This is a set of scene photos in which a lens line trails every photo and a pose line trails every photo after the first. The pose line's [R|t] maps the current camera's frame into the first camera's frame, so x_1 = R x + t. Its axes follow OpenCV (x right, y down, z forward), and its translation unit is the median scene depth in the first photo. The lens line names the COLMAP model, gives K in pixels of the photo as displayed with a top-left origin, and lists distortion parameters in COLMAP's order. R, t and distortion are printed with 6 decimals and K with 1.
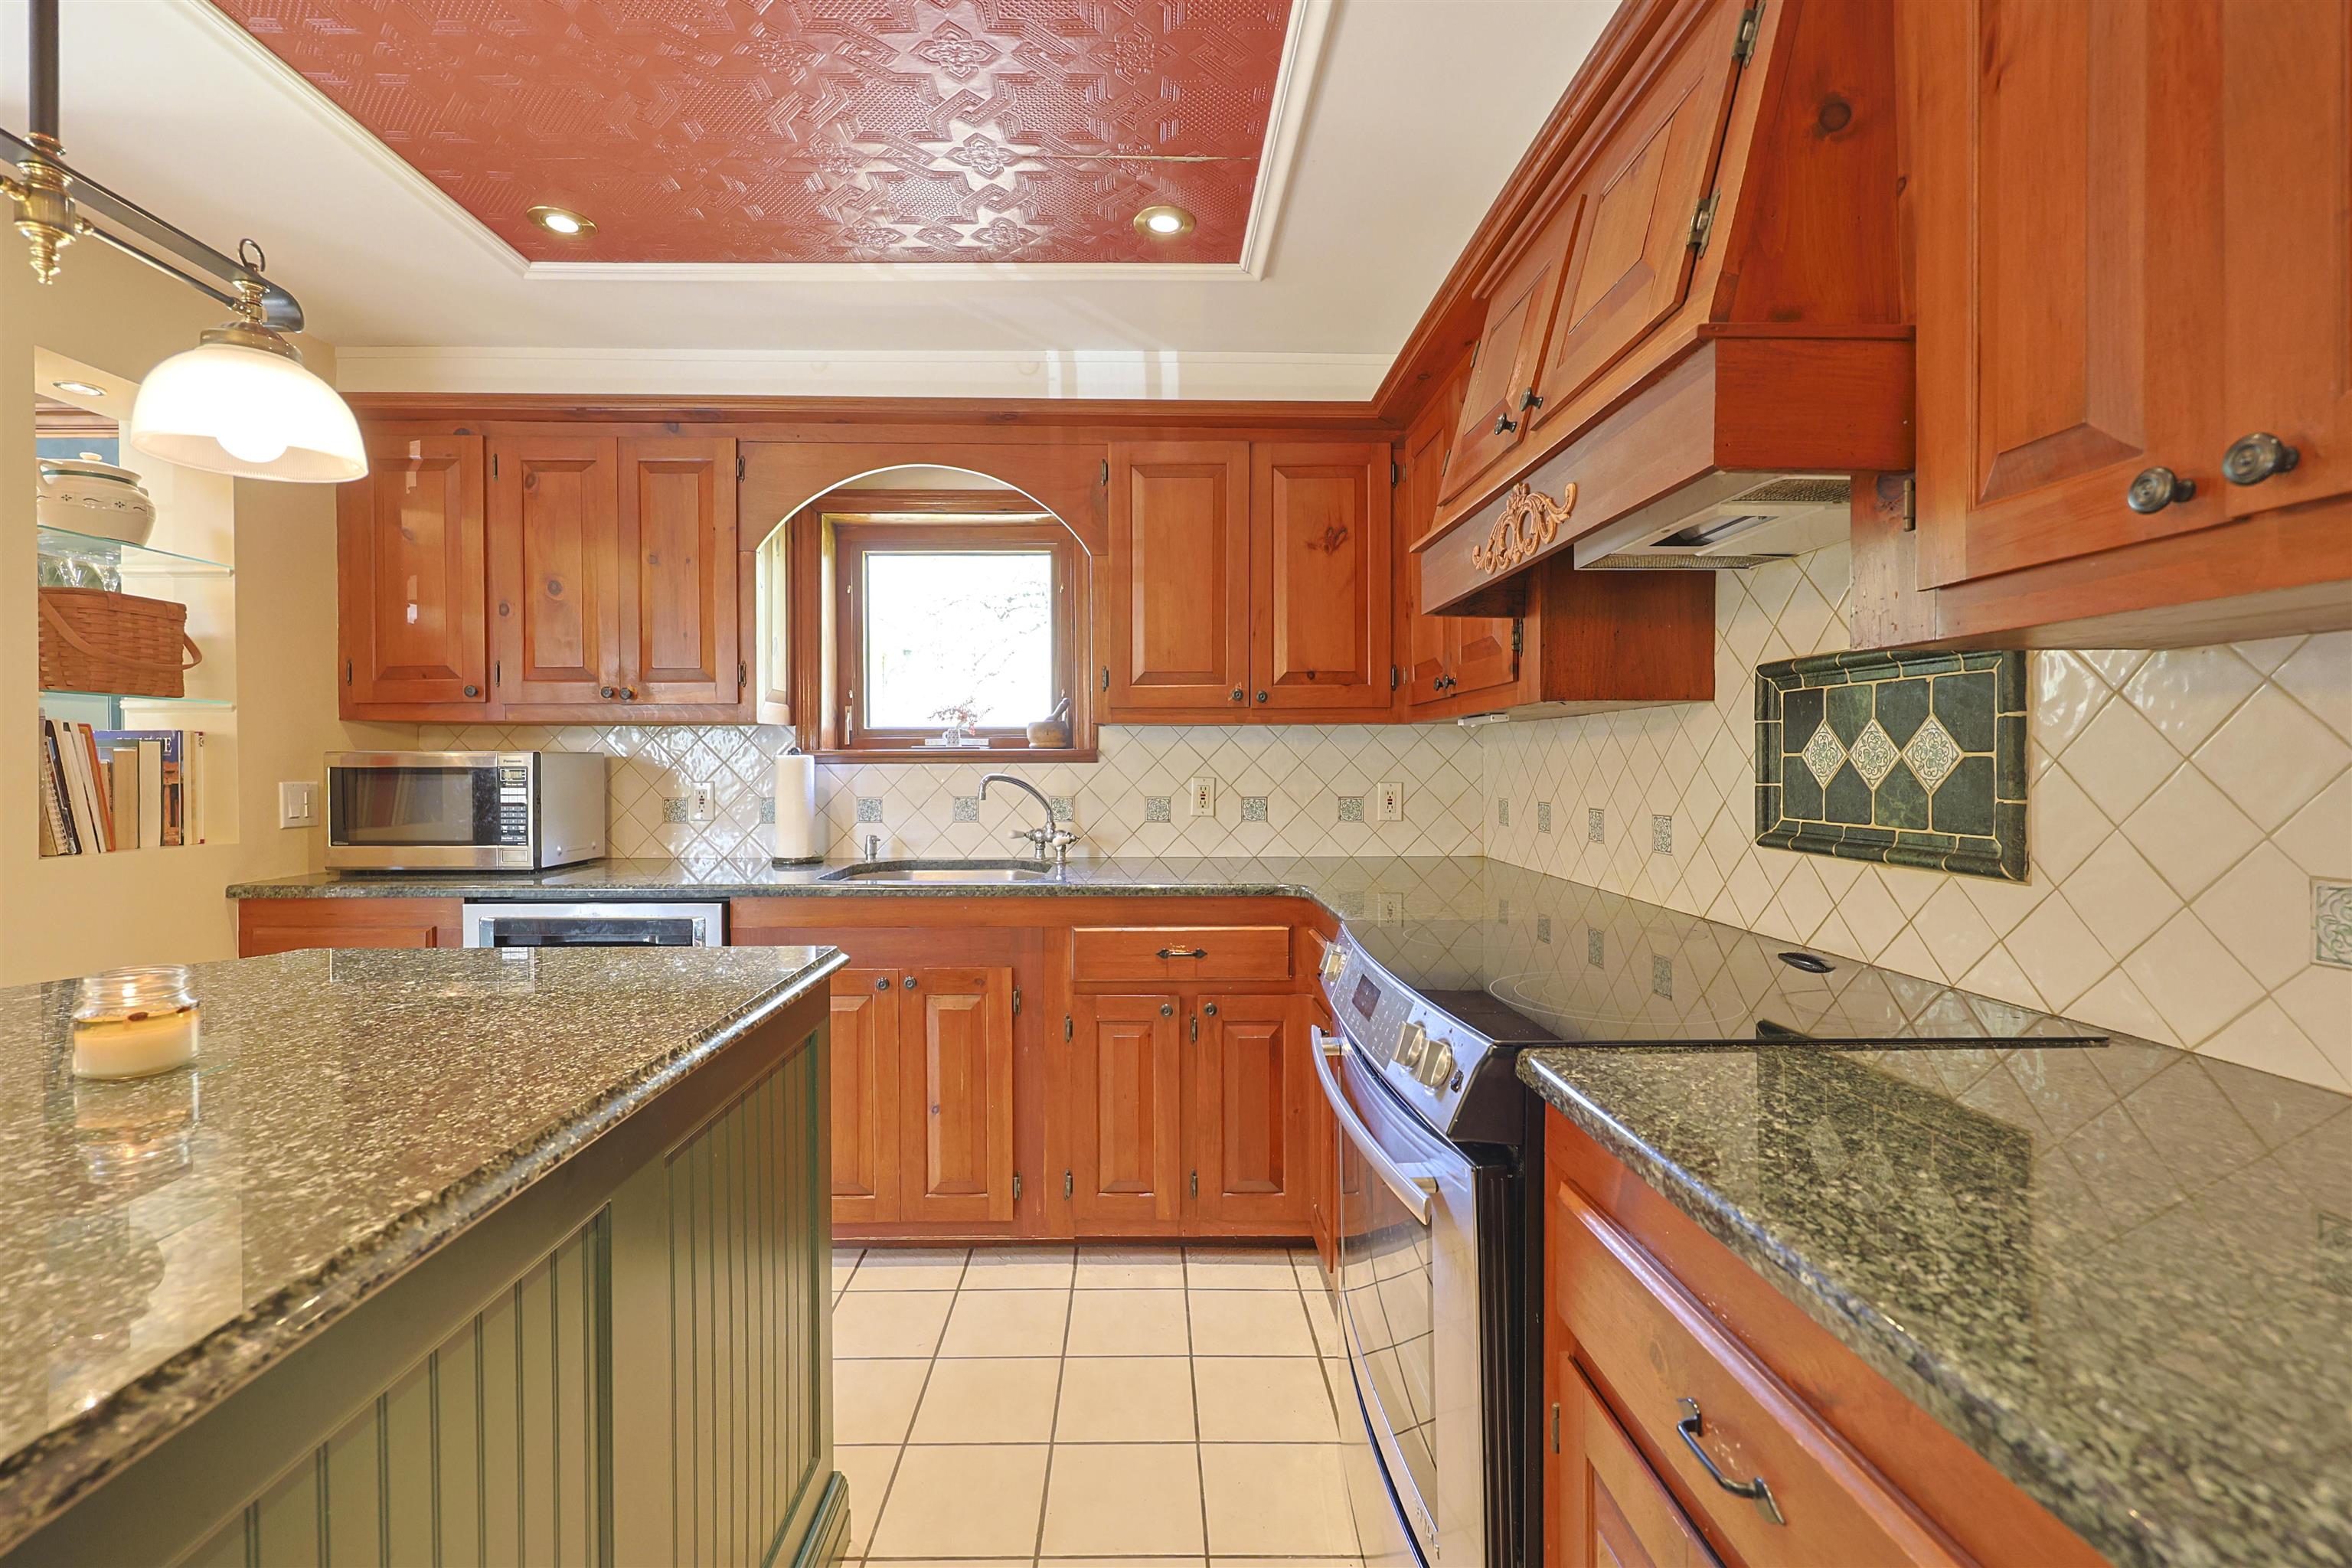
lens RADIAL K [[973.4, 0, 1148.3], [0, 973.4, 777.6], [0, 0, 1]] dist [0.001814, 0.000063]
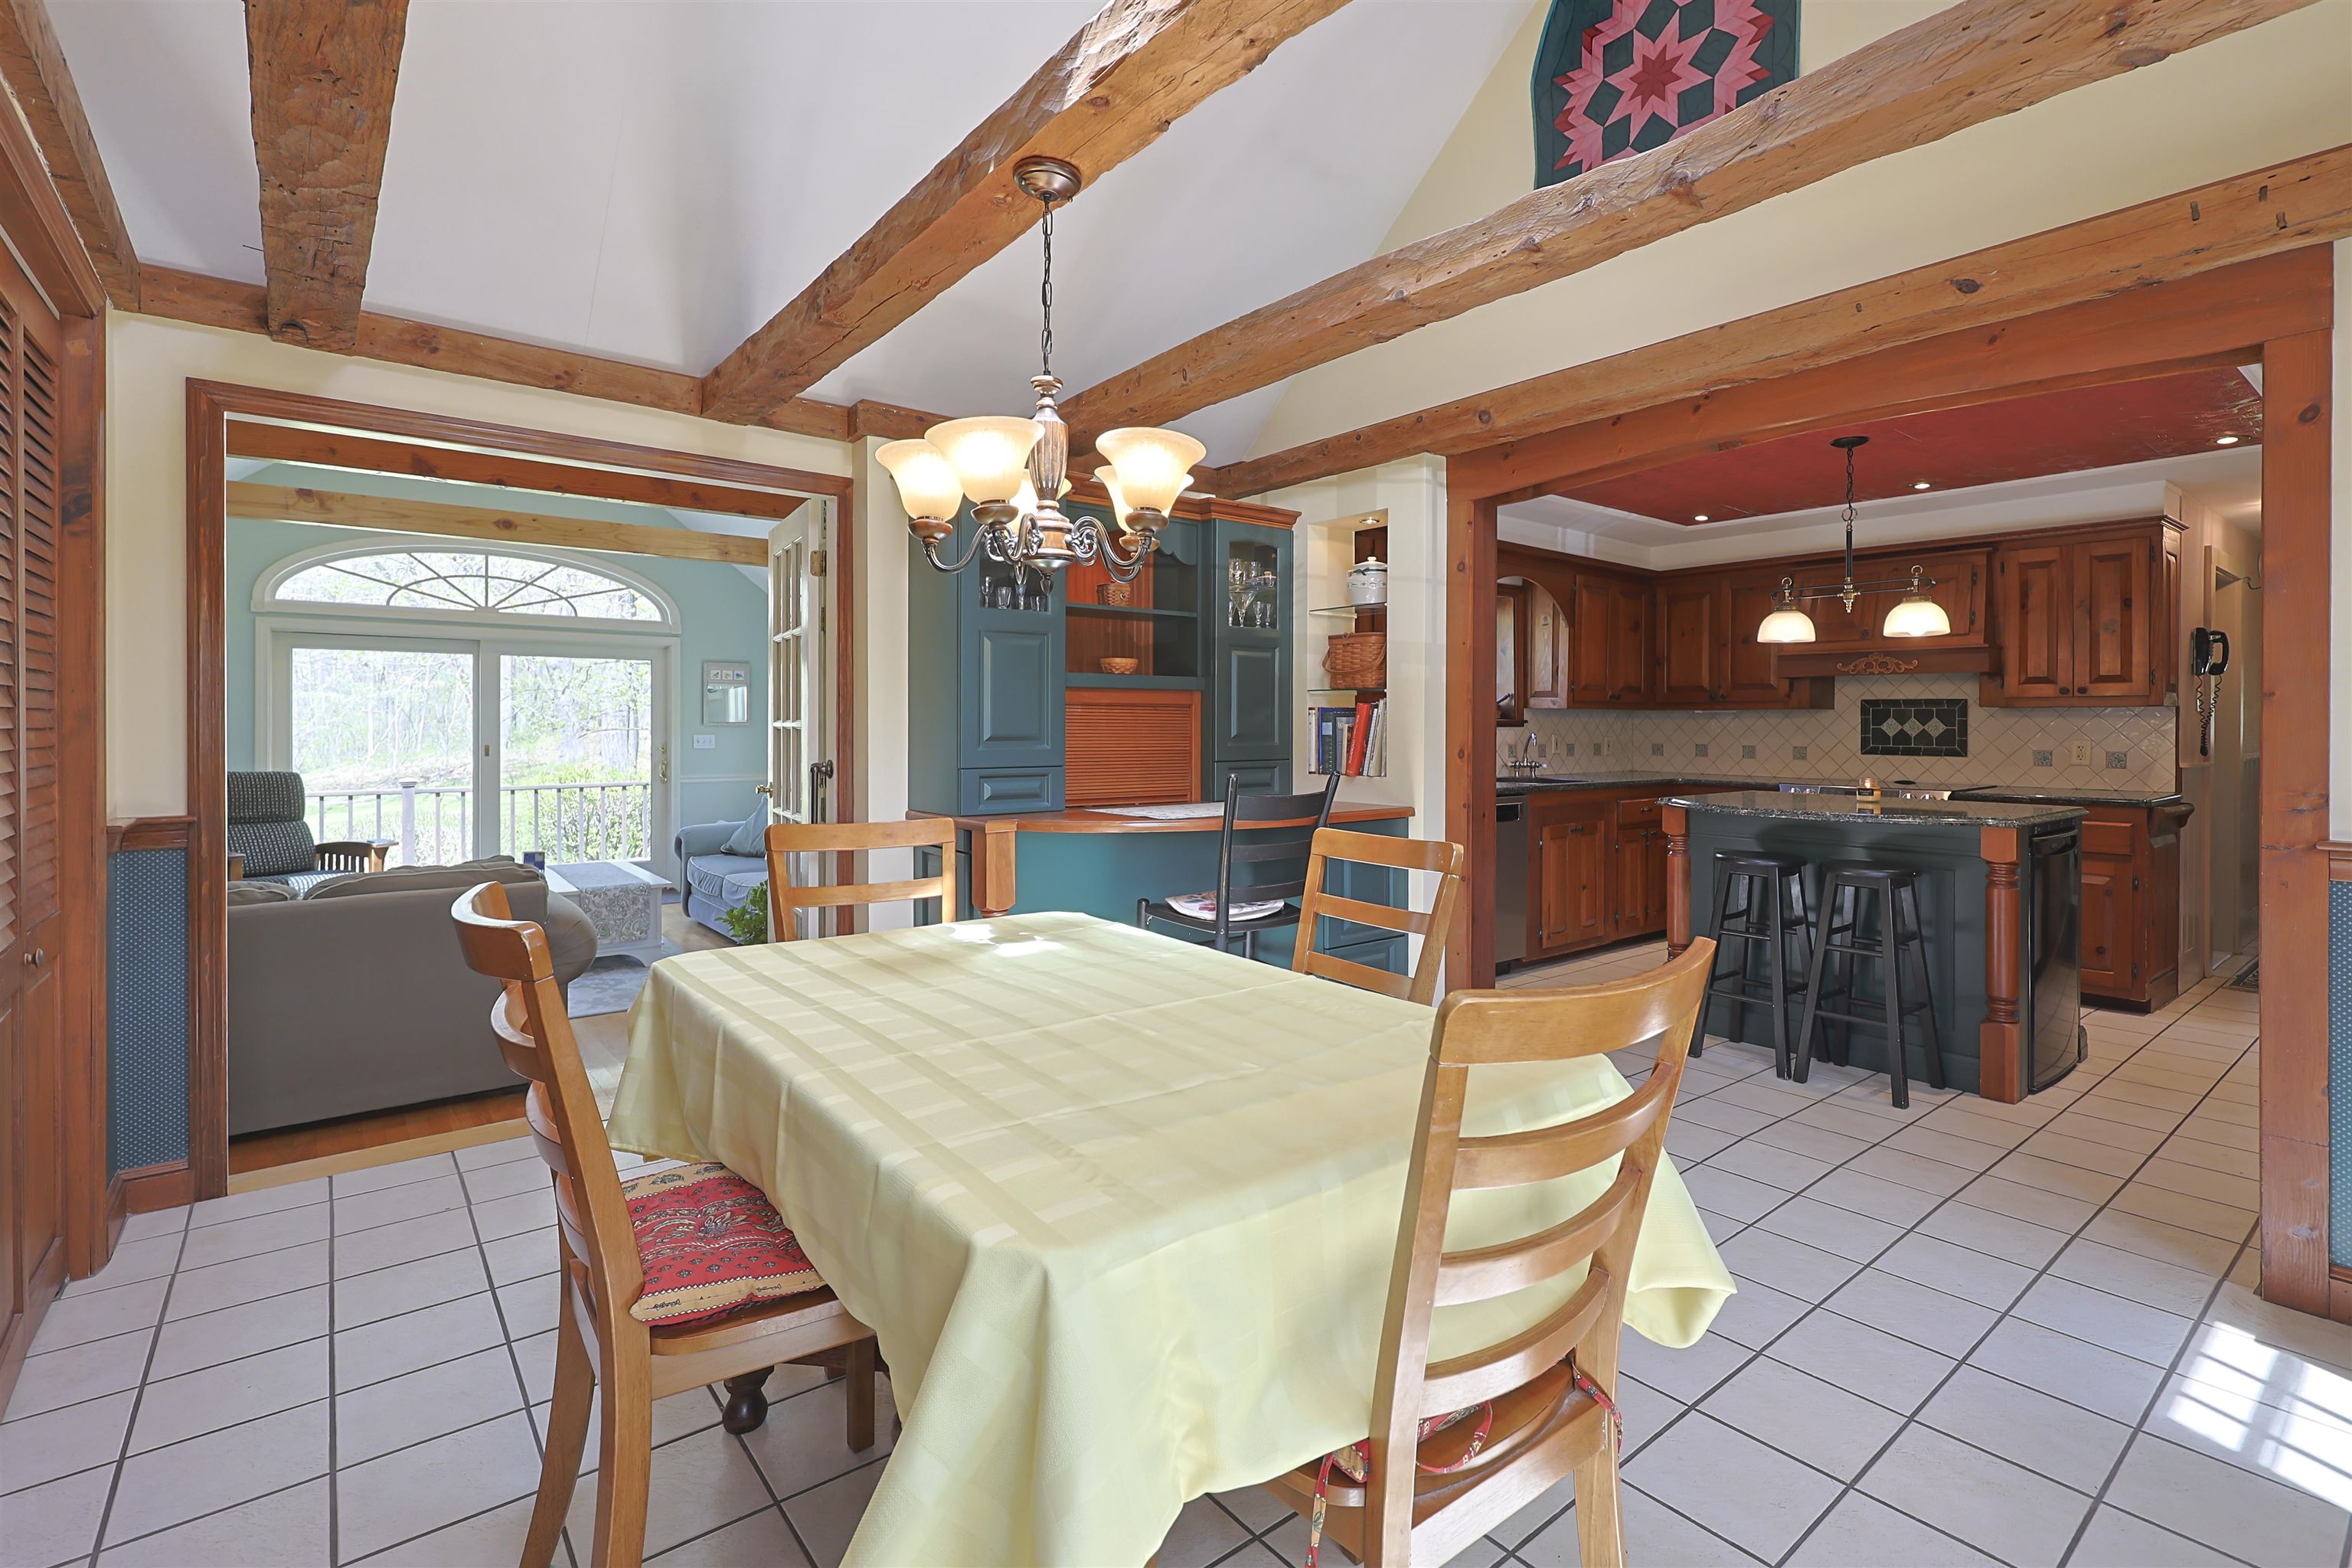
lens RADIAL K [[1013.0, 0, 1214.0], [0, 1013.0, 739.3], [0, 0, 1]] dist [0.002462, -0.000066]
pose [[0.797700, -0.003110, 0.603046, -2.065821], [0.002748, 0.999995, 0.001522, 0.005246], [-0.603048, 0.000443, 0.797705, -0.280827]]
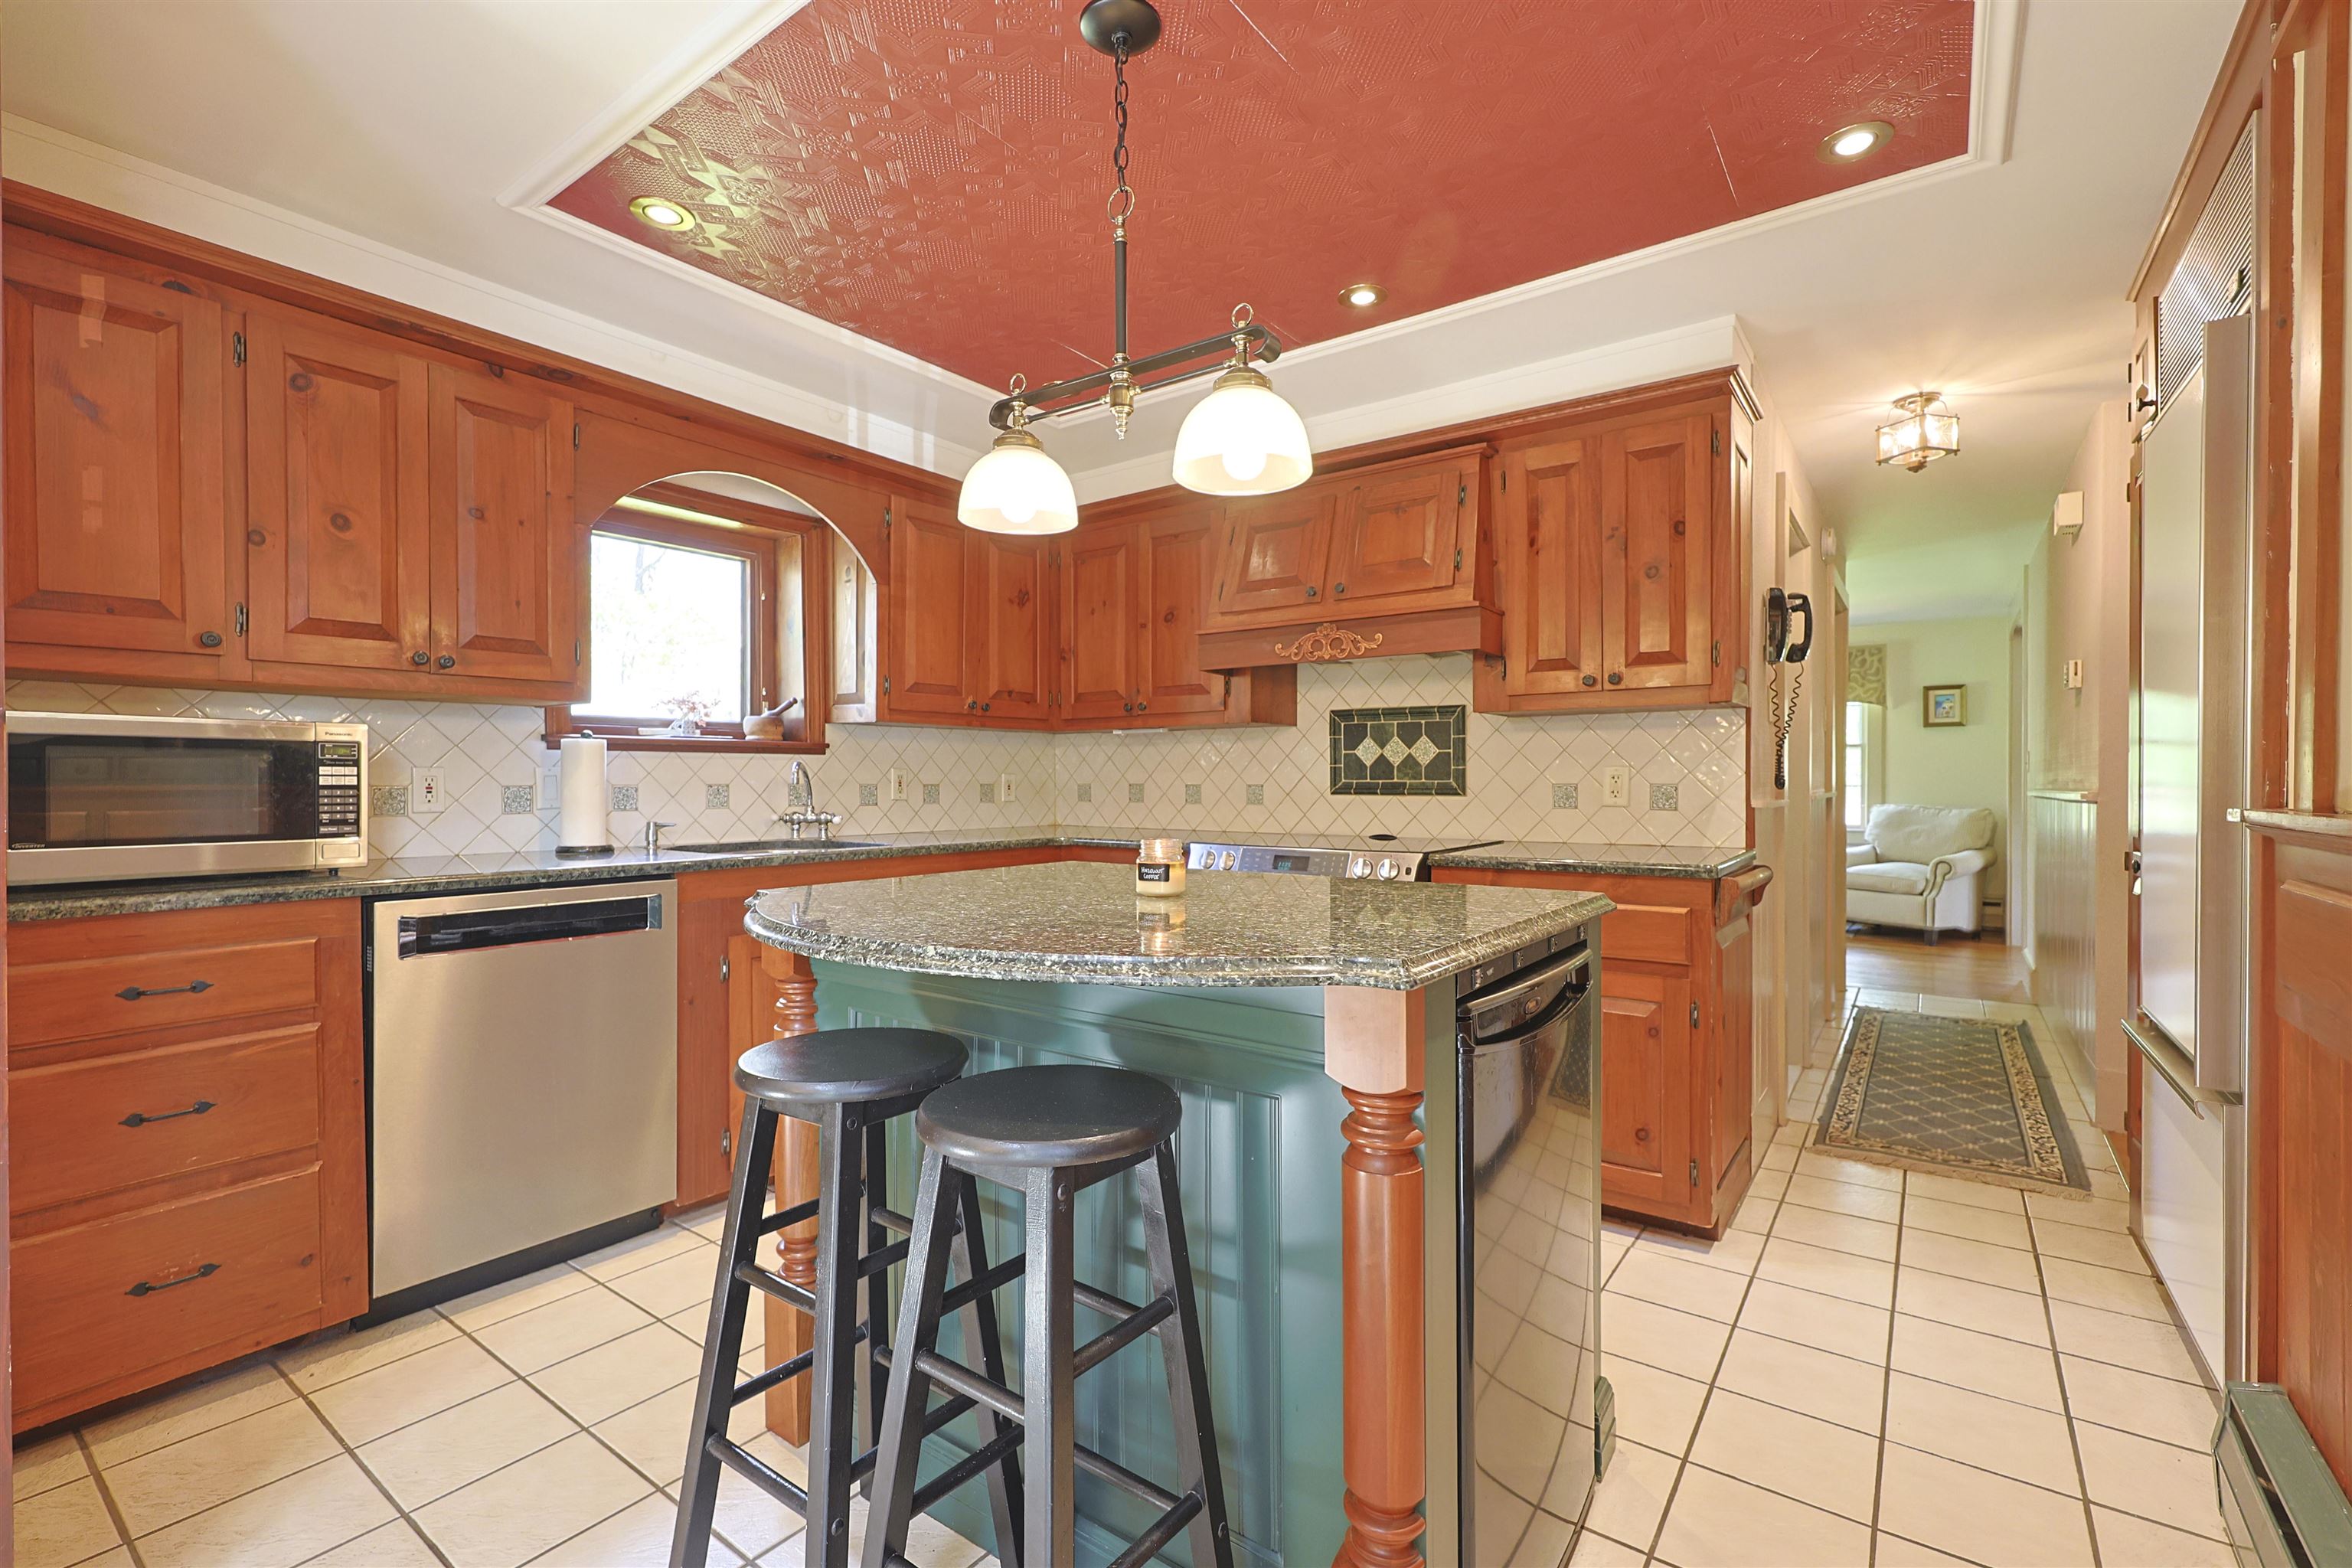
lens RADIAL K [[1013.0, 0, 1125.7], [0, 1013.0, 800.4], [0, 0, 1]] dist [0.002462, -0.000066]
pose [[0.632584, -0.012679, 0.774388, -0.891280], [0.010632, 0.999914, 0.007687, 0.039138], [-0.774419, 0.003370, 0.632665, -0.046319]]
